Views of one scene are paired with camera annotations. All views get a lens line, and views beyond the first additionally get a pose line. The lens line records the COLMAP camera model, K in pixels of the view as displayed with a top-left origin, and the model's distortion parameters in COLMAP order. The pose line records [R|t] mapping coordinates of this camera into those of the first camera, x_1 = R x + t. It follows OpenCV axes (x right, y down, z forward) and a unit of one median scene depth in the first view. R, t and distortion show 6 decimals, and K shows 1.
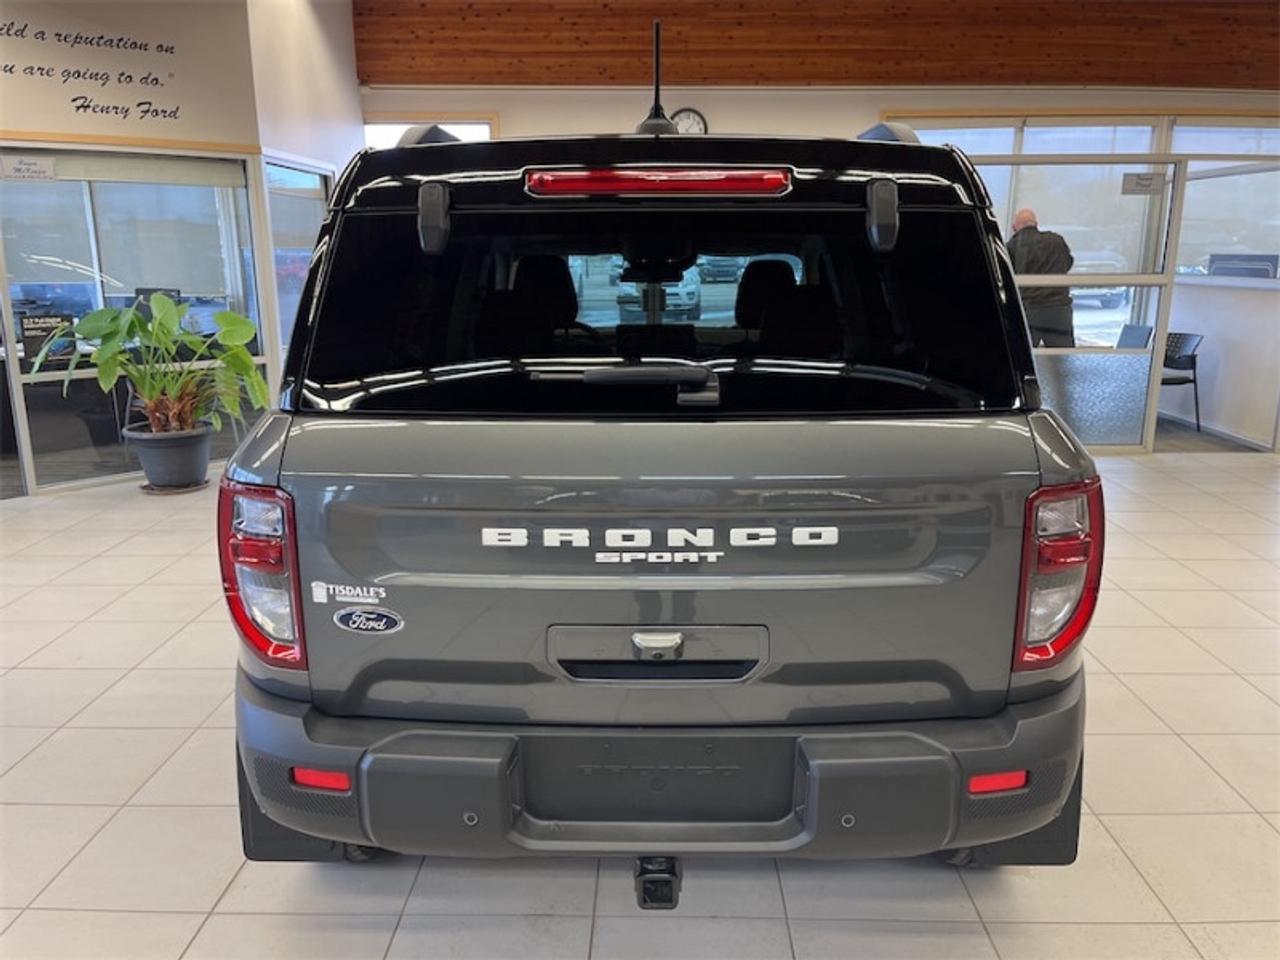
lens RADIAL K [[963.8, 0, 642.6], [0, 963.8, 485.4], [0, 0, 1]] dist [0.063024, -0.096771]
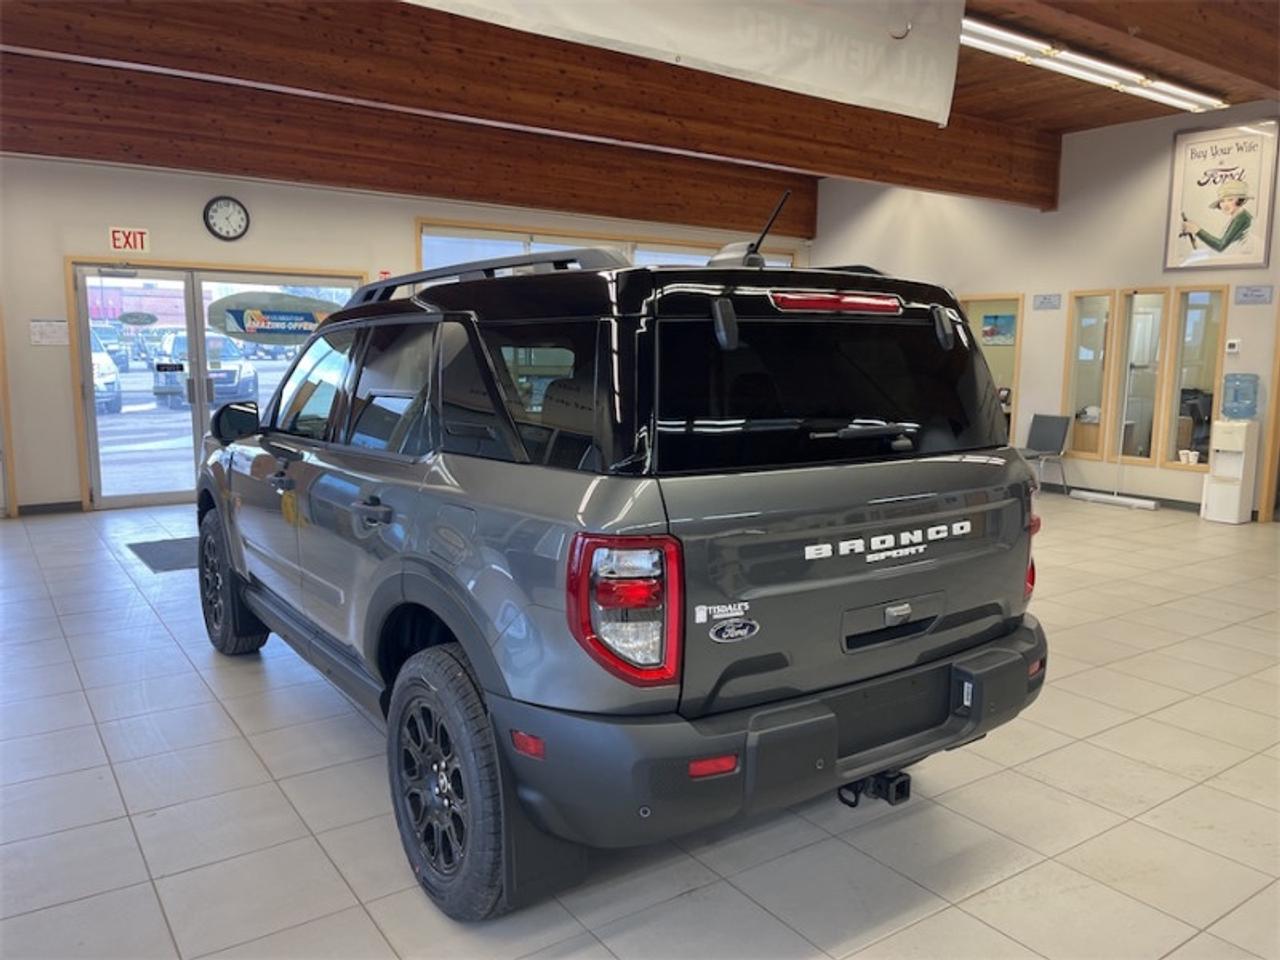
lens RADIAL K [[963.8, 0, 645.8], [0, 963.8, 486.4], [0, 0, 1]] dist [0.063024, -0.096771]
pose [[0.811272, -0.073139, 0.580076, -0.291089], [0.124443, 0.991012, -0.049088, -0.000512], [-0.571272, 0.112010, 0.813082, 0.000451]]
